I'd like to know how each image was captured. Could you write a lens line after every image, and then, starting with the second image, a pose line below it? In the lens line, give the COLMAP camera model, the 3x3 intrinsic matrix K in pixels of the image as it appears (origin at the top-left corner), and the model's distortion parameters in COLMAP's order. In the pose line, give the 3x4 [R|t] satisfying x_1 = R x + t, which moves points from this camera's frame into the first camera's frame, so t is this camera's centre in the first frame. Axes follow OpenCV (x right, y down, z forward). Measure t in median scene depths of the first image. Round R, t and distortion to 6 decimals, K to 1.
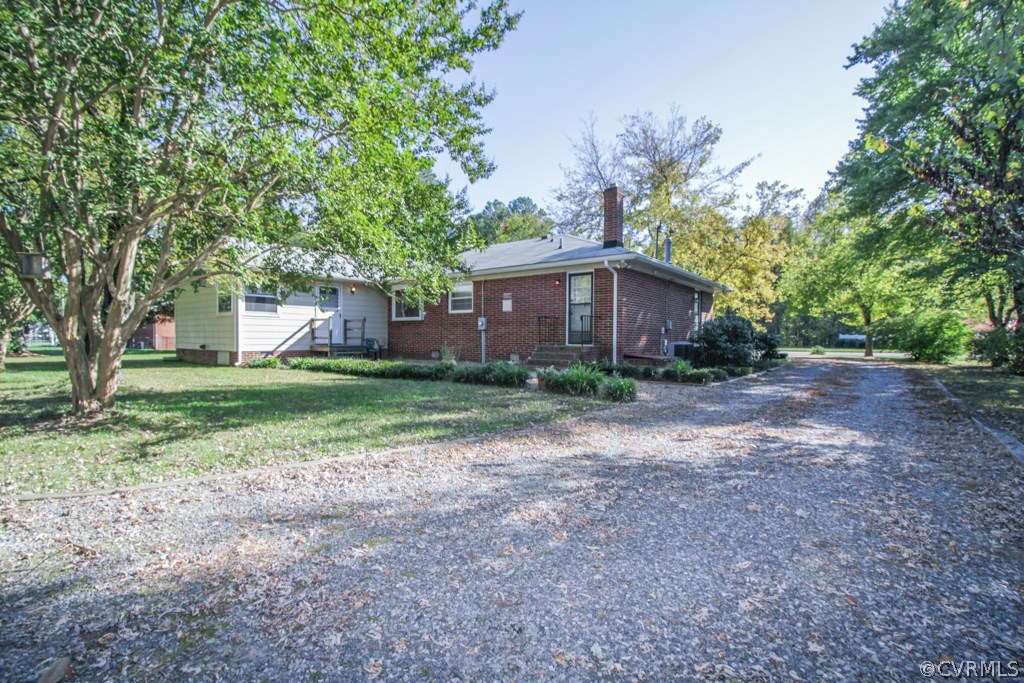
lens RADIAL K [[492.2, 0, 504.2], [0, 492.2, 351.4], [0, 0, 1]] dist [-0.003150, -0.005885]
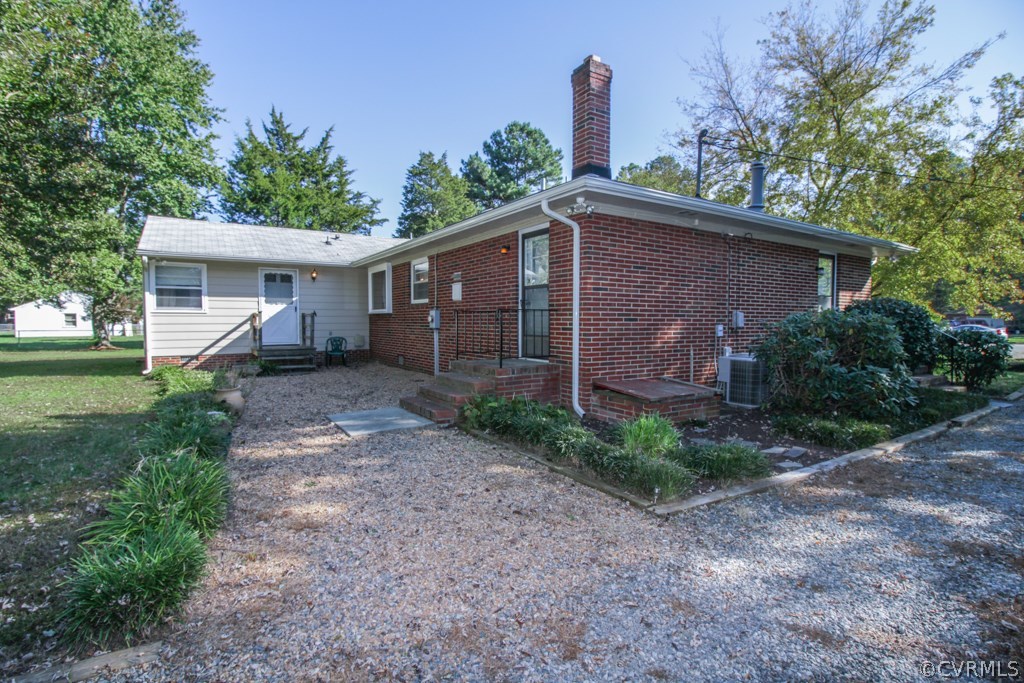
lens RADIAL K [[492.2, 0, 509.8], [0, 492.2, 346.7], [0, 0, 1]] dist [-0.003150, -0.005885]
pose [[0.942828, 0.012617, -0.333042, 0.249631], [-0.003182, 0.999578, 0.028861, -0.035004], [0.333265, -0.026151, 0.942470, 0.362809]]
